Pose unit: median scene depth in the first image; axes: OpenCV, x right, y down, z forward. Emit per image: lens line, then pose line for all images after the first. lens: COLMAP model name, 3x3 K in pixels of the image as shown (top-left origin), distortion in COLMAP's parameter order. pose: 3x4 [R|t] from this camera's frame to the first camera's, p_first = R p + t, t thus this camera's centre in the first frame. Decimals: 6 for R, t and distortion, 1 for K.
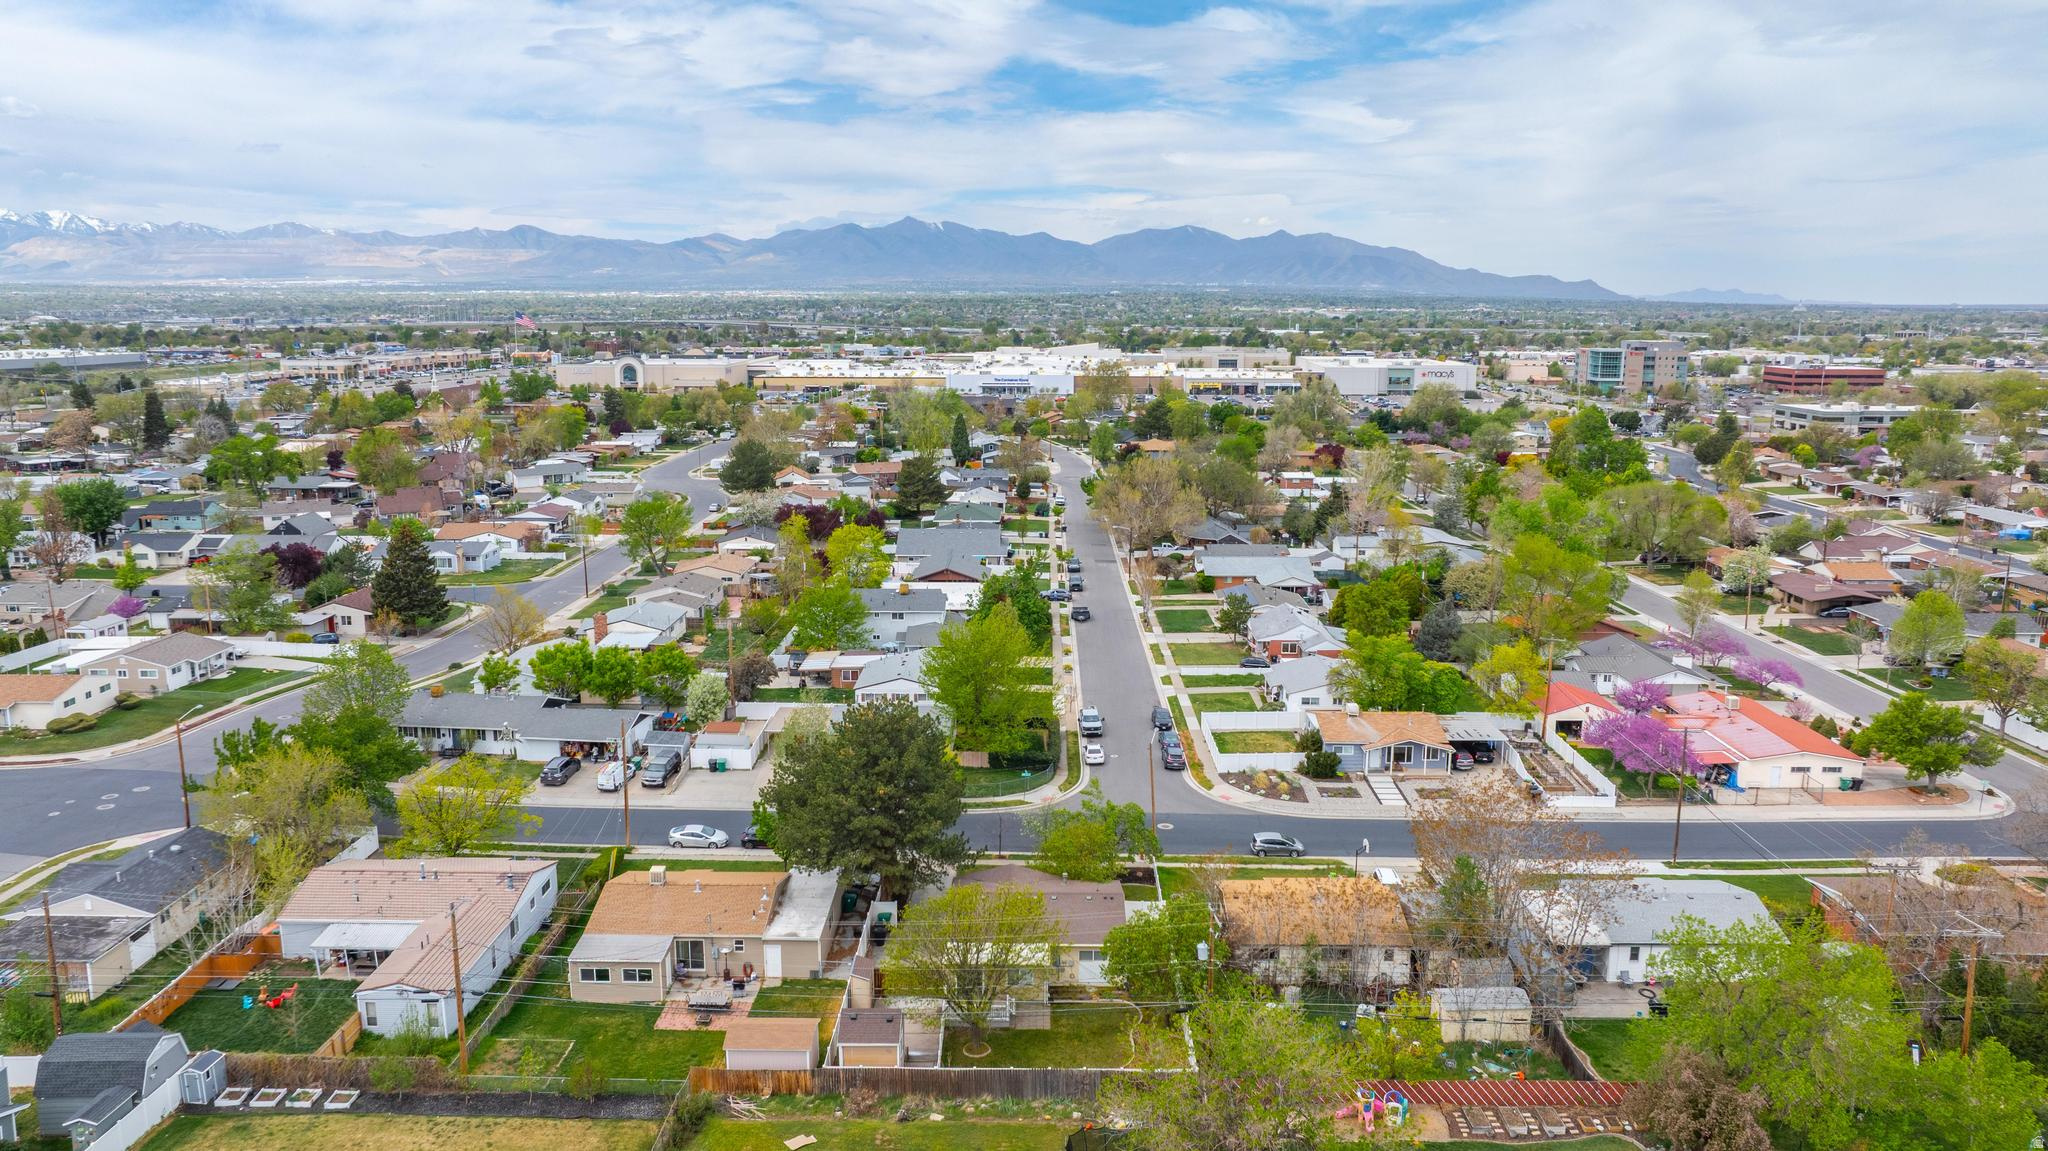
lens RADIAL K [[1424.6, 0, 1037.0], [0, 1424.6, 579.6], [0, 0, 1]] dist [-0.035751, 0.041655]
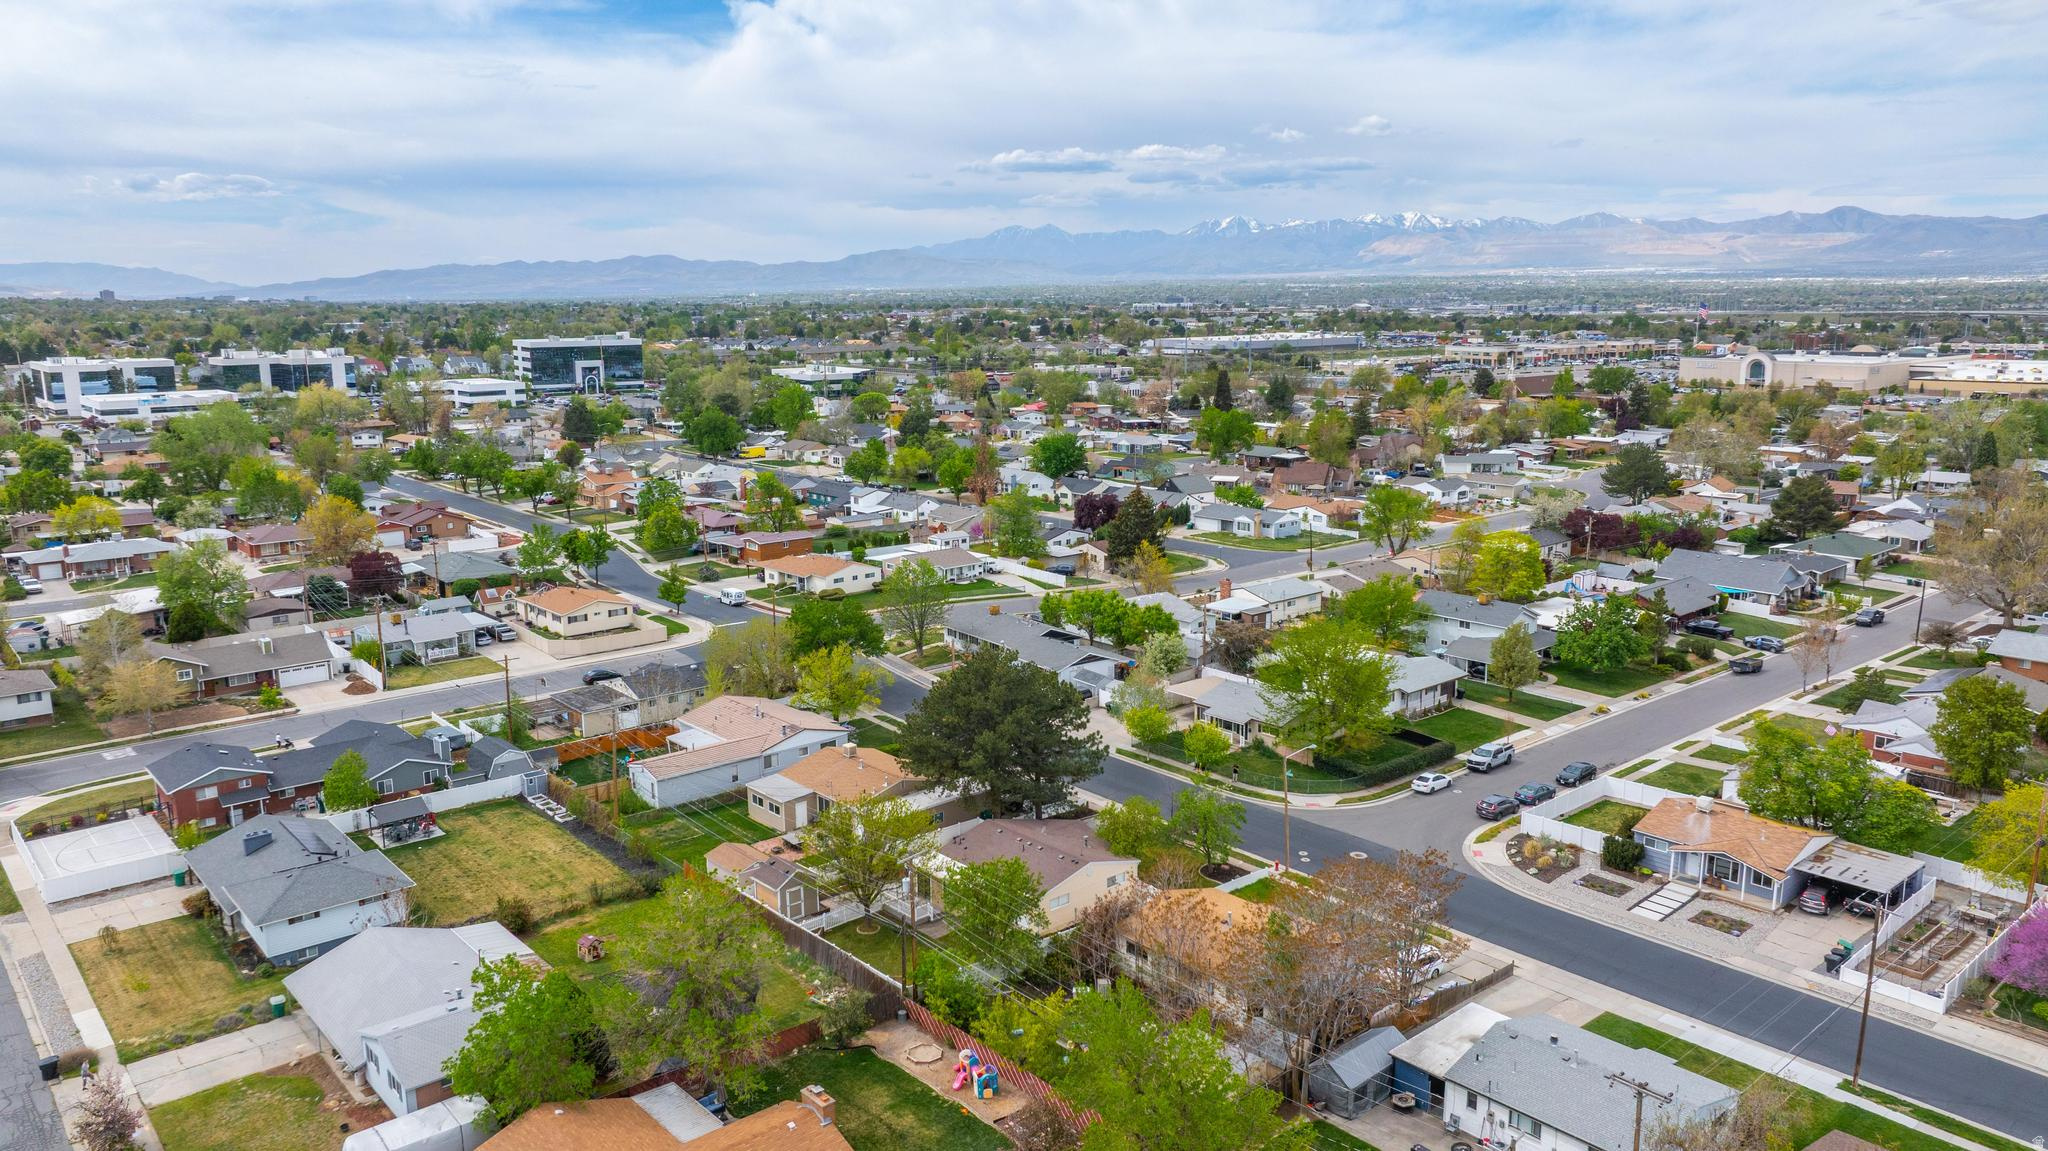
lens RADIAL K [[1424.6, 0, 1037.0], [0, 1424.6, 579.6], [0, 0, 1]] dist [-0.035751, 0.041655]
pose [[0.673862, 0.140188, -0.725436, 0.552179], [-0.134241, 0.988724, 0.066371, -0.041334], [0.726560, 0.052658, 0.685082, 0.152400]]
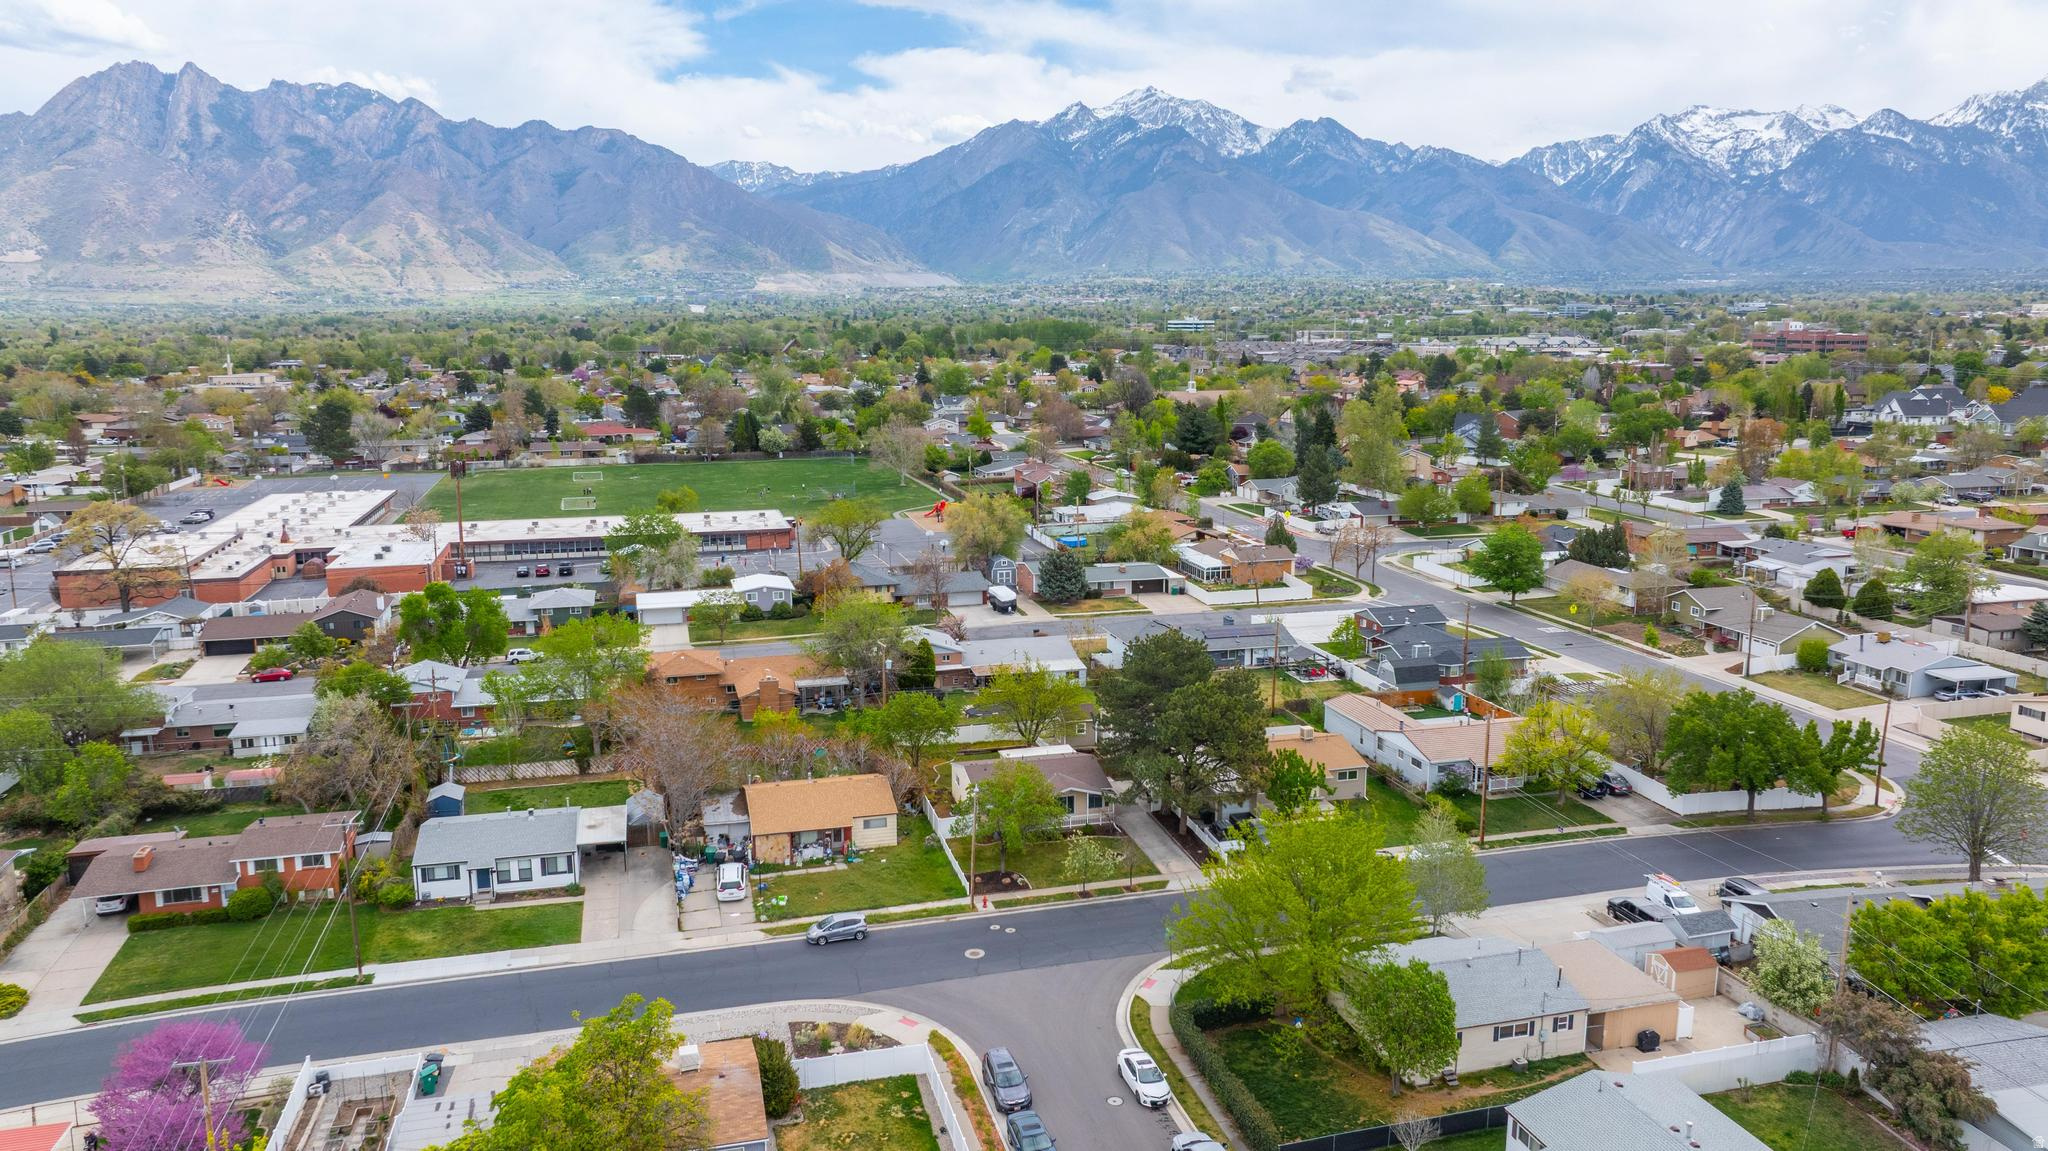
lens RADIAL K [[1424.6, 0, 1037.0], [0, 1424.6, 579.6], [0, 0, 1]] dist [-0.035751, 0.041655]
pose [[-0.961755, 0.051910, -0.268946, 0.234942], [-0.046400, 0.936812, 0.346743, -0.275680], [0.269952, 0.345961, -0.898575, 1.487789]]
